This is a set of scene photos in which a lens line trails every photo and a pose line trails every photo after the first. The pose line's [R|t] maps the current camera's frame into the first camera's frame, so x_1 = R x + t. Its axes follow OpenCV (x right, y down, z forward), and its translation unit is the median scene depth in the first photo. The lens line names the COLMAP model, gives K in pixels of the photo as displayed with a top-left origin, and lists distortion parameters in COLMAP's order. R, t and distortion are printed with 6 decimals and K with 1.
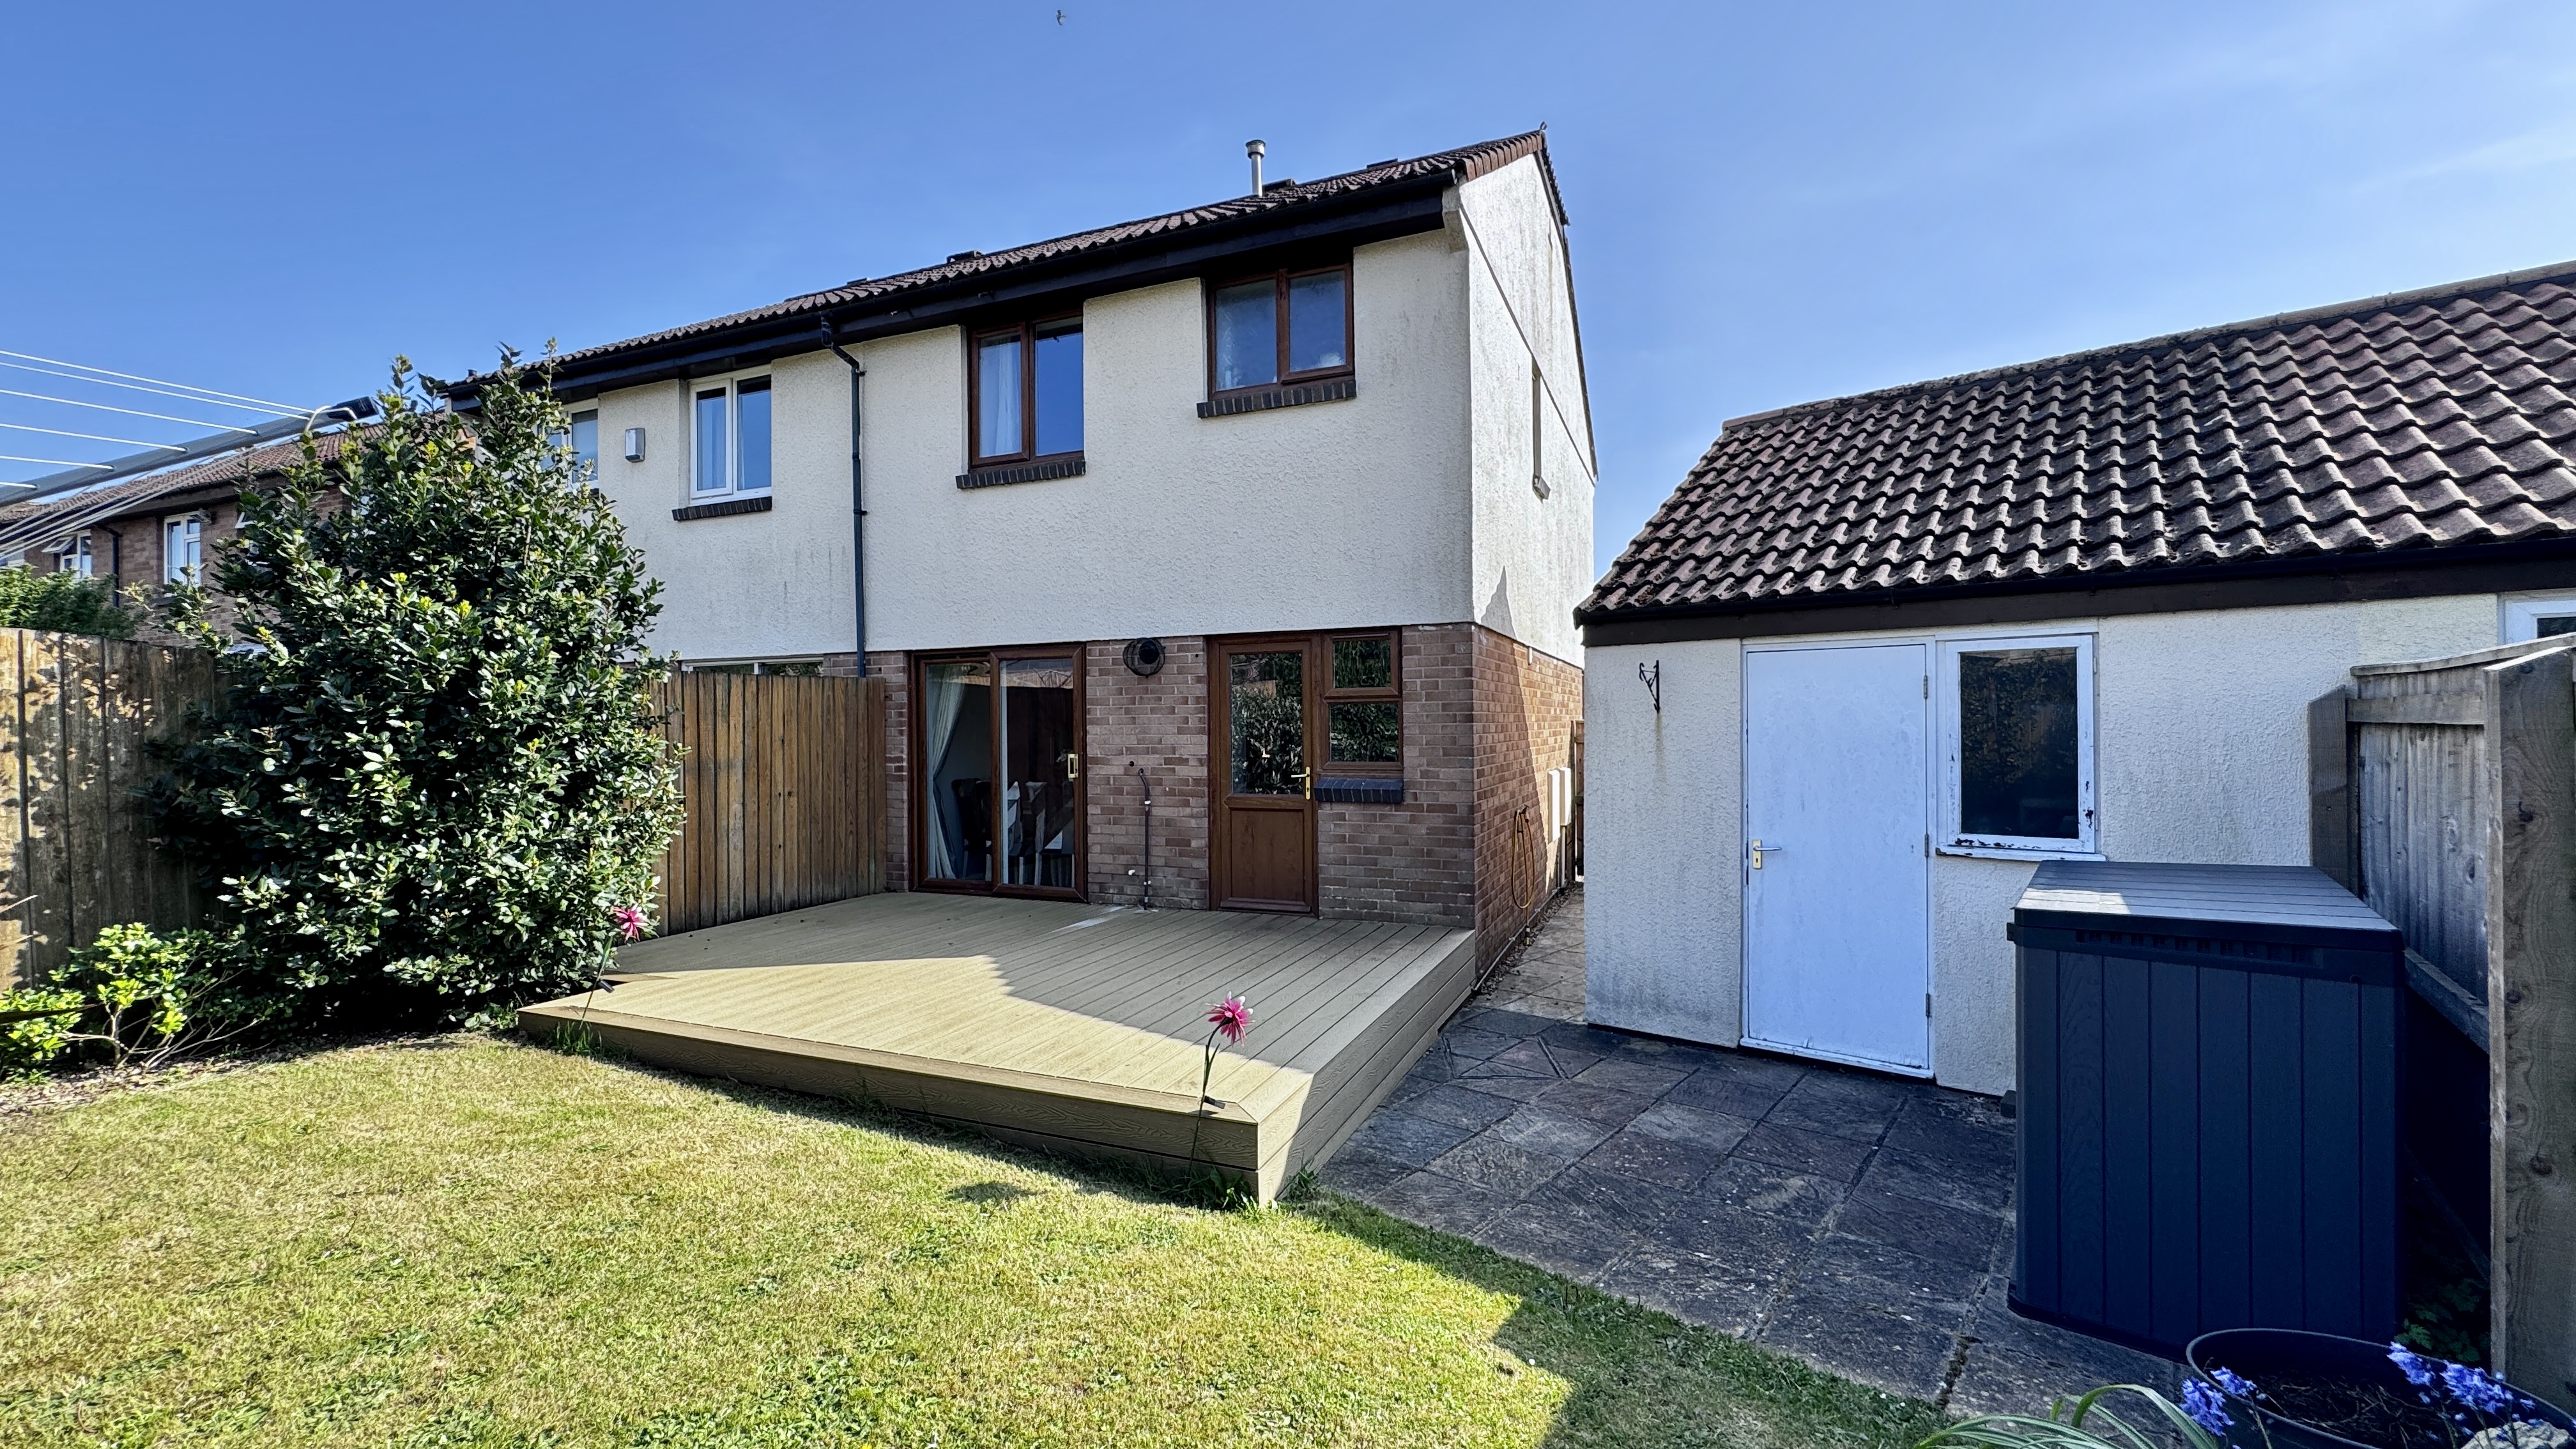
lens RADIAL K [[1035.0, 0, 1288.6], [0, 1035.0, 720.5], [0, 0, 1]] dist [-0.001366, -0.000193]
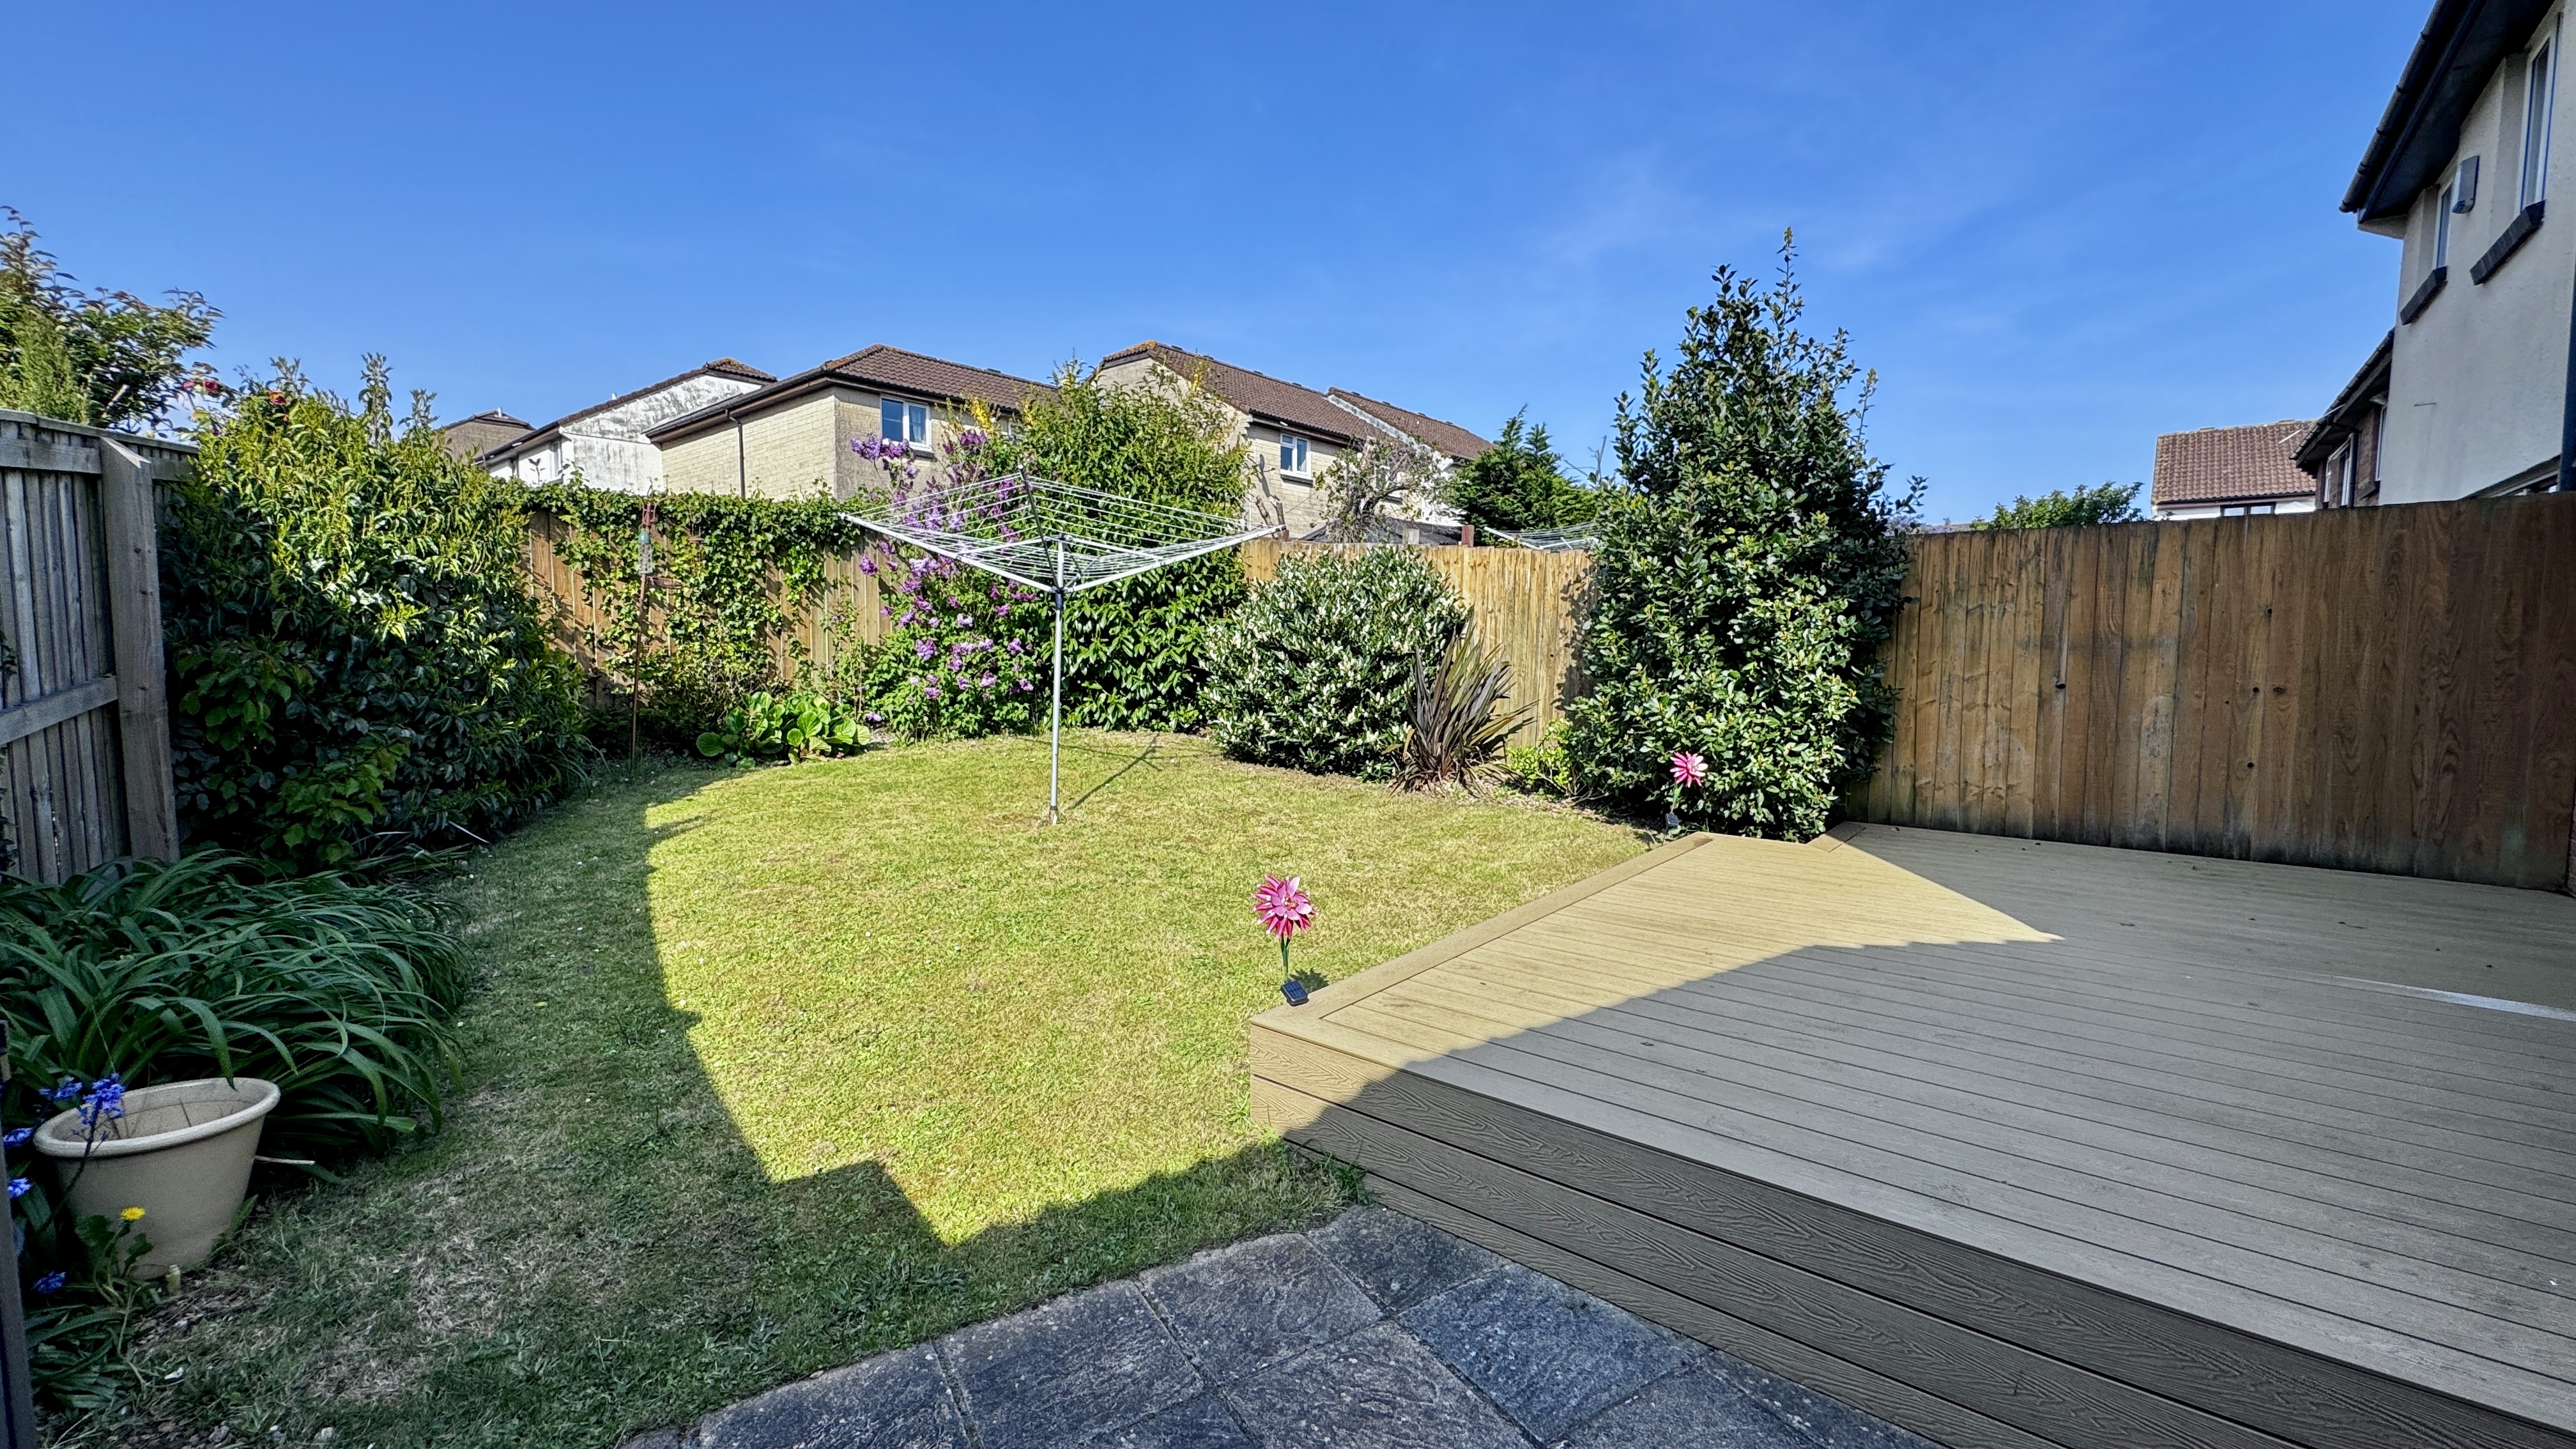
lens RADIAL K [[1019.0, 0, 1295.1], [0, 1019.0, 723.3], [0, 0, 1]] dist [0.000786, 0.000080]
pose [[-0.295981, 0.082568, -0.951619, 0.629253], [0.008597, 0.996447, 0.083784, 0.056846], [0.955155, 0.016617, -0.295639, 1.070619]]
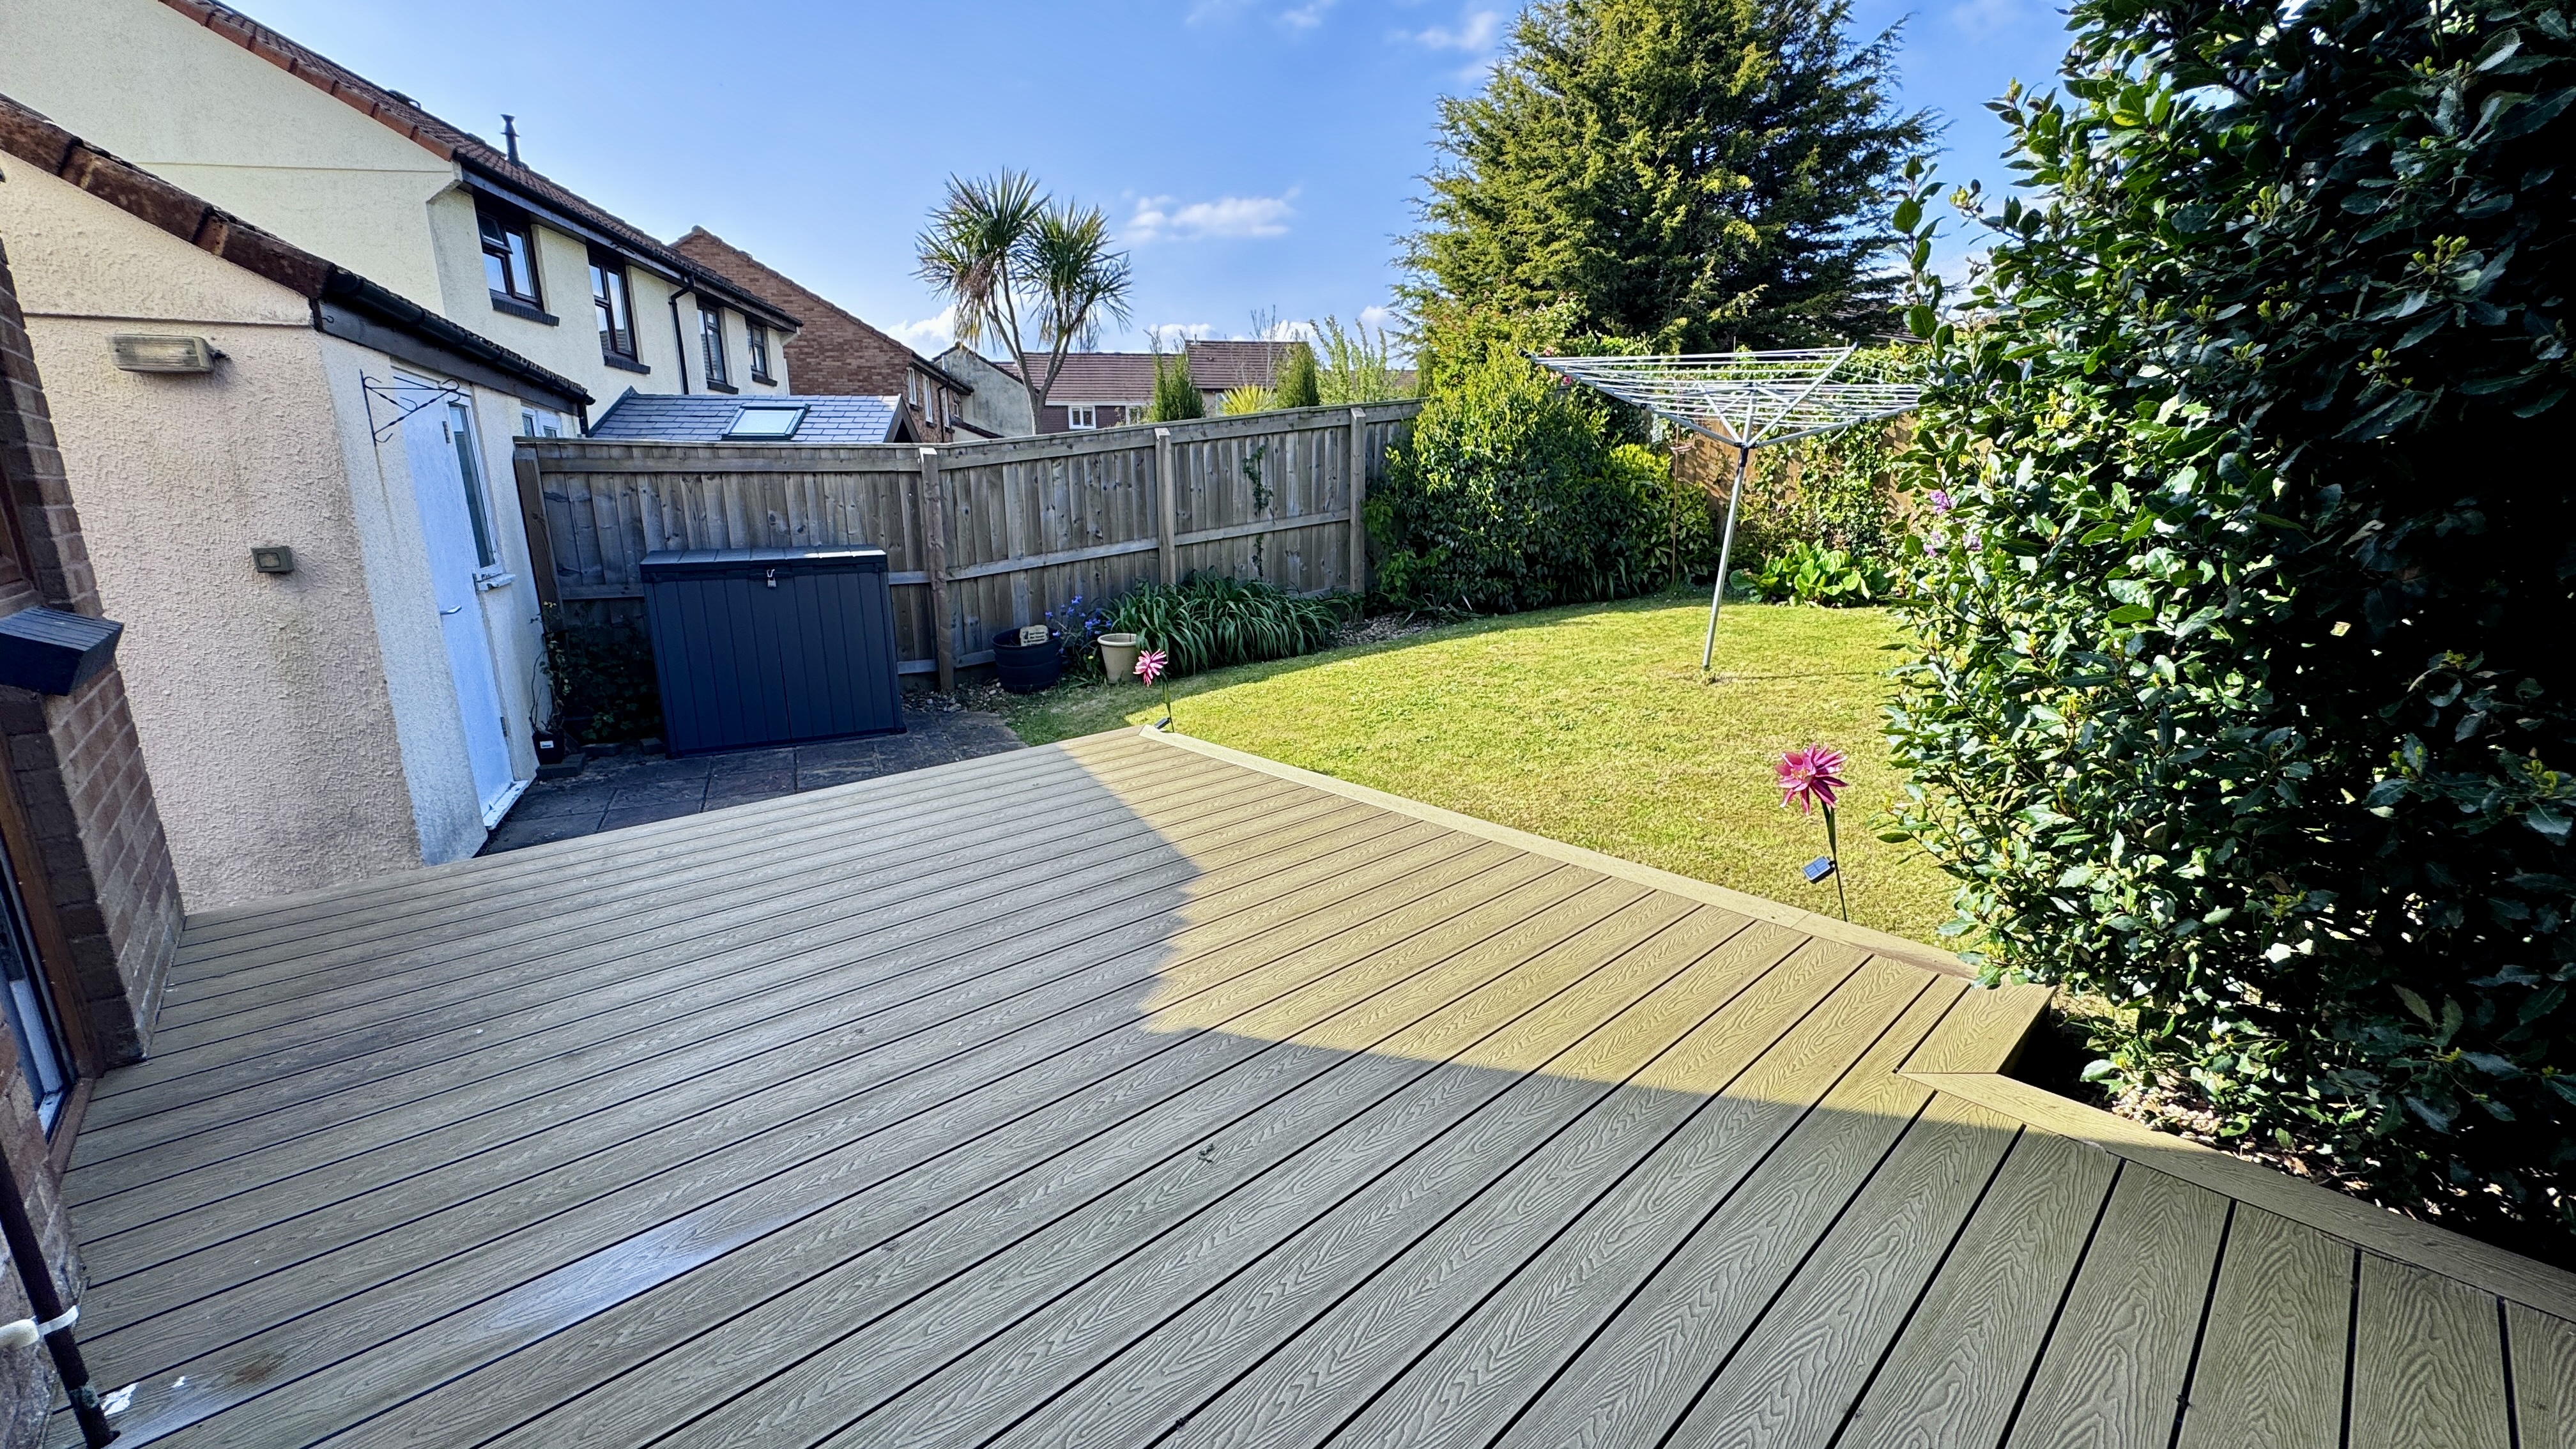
lens RADIAL K [[1026.8, 0, 1292.0], [0, 1026.8, 729.7], [0, 0, 1]] dist [-0.000527, -0.000060]
pose [[-0.911725, -0.084986, 0.401914, -0.708520], [0.010370, 0.973294, 0.229330, 0.037000], [-0.410670, 0.213253, -0.886495, 1.897714]]
